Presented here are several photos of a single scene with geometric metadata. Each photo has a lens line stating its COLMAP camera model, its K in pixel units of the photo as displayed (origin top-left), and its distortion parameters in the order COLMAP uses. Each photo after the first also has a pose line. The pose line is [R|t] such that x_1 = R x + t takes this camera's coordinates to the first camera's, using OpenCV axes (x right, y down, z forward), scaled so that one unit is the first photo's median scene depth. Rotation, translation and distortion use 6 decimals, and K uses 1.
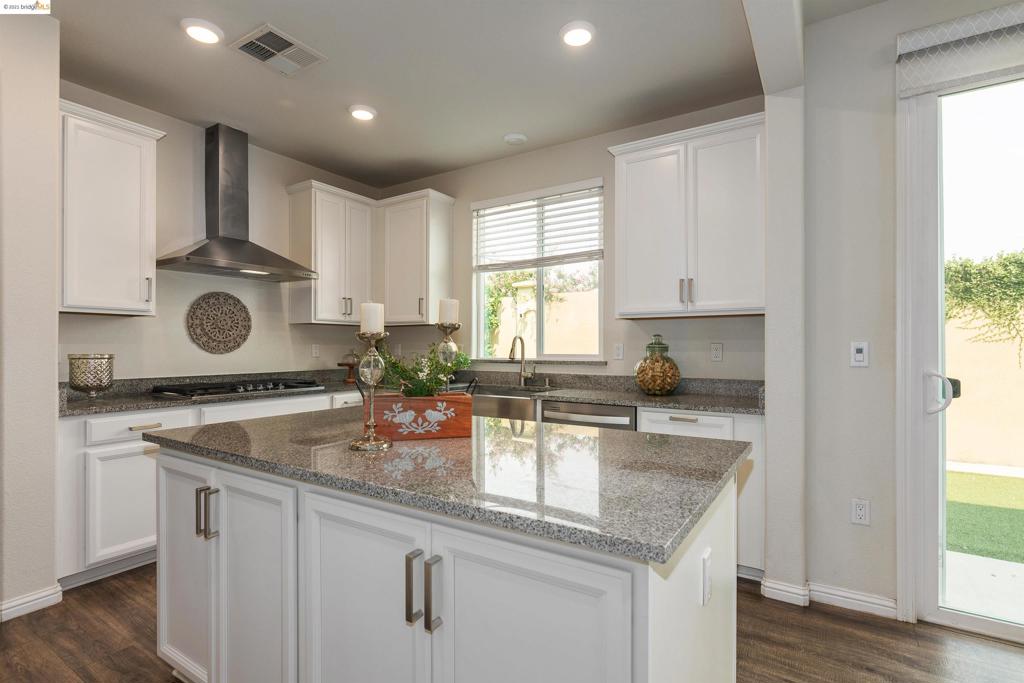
lens RADIAL K [[486.1, 0, 541.9], [0, 486.1, 344.5], [0, 0, 1]] dist [0.001812, 0.001591]
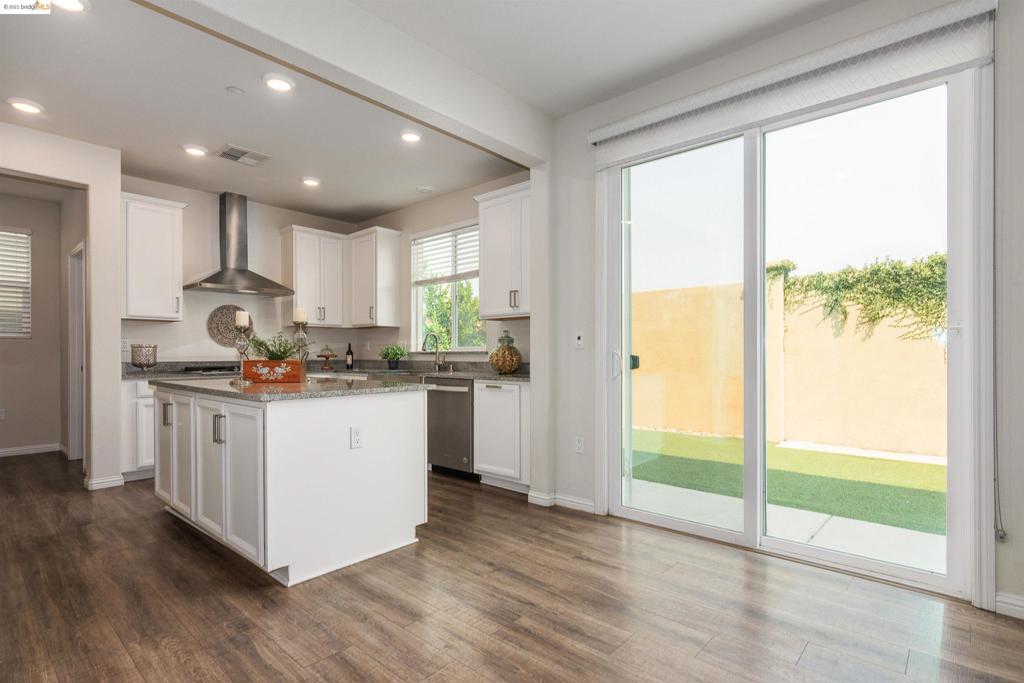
lens RADIAL K [[510.2, 0, 555.7], [0, 510.2, 353.0], [0, 0, 1]] dist [-0.001158, 0.003228]
pose [[0.988973, -0.002718, -0.148072, 0.562770], [0.002928, 0.999995, 0.001200, 0.039903], [0.148068, -0.001620, 0.988976, -0.396236]]
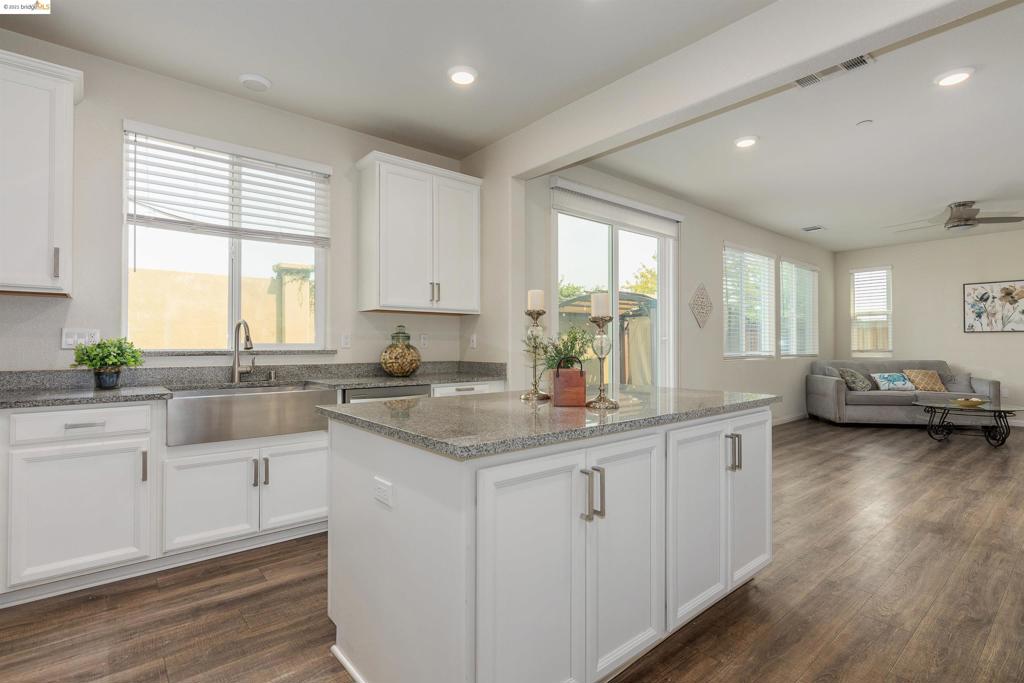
lens RADIAL K [[486.1, 0, 471.3], [0, 486.1, 342.5], [0, 0, 1]] dist [0.001812, 0.001591]
pose [[0.357788, 0.003702, 0.933795, -0.751619], [-0.004129, 0.999989, -0.002382, 0.021182], [-0.933794, -0.003003, 0.357799, 0.392779]]
